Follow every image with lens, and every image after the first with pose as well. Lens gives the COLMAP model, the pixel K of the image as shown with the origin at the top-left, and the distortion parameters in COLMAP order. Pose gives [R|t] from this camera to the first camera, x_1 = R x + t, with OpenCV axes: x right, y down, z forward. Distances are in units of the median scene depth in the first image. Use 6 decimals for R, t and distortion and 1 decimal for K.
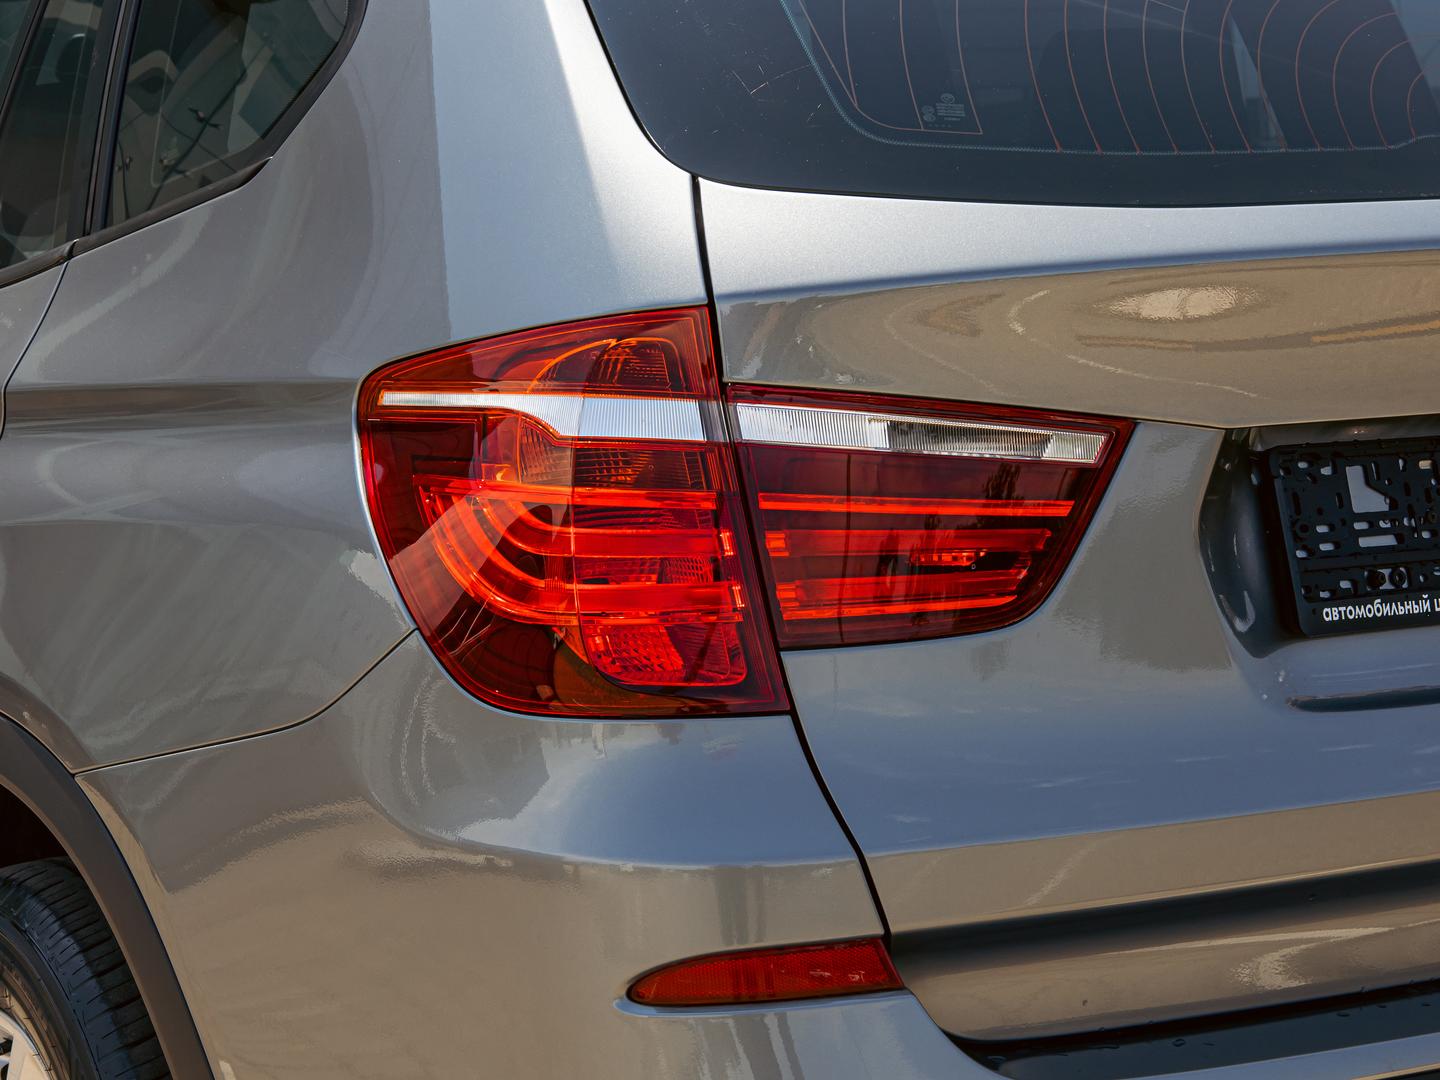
lens RADIAL K [[2609.5, 0, 714.3], [0, 2609.5, 551.0], [0, 0, 1]] dist [-0.080275, 0.000000]
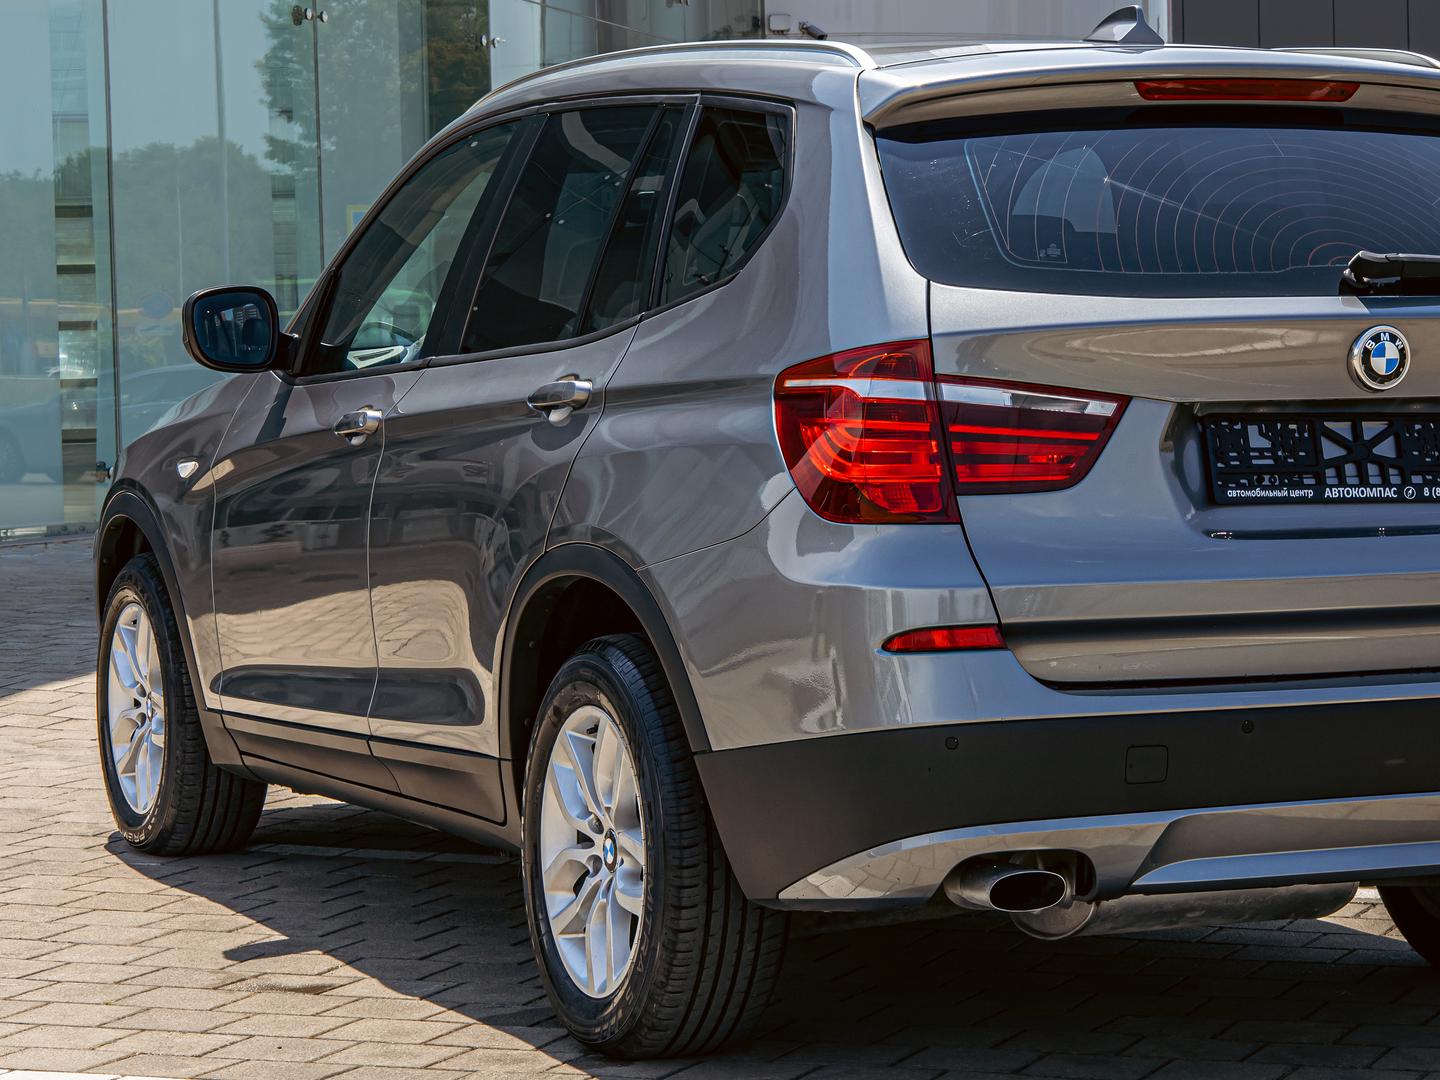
lens RADIAL K [[2854.6, 0, 724.5], [0, 2854.6, 541.5], [0, 0, 1]] dist [-0.616227, 0.000000]
pose [[0.979541, 0.019464, -0.200303, 0.294809], [-0.029537, 0.998438, -0.047423, 0.184500], [0.199067, 0.052369, 0.978586, -1.292796]]
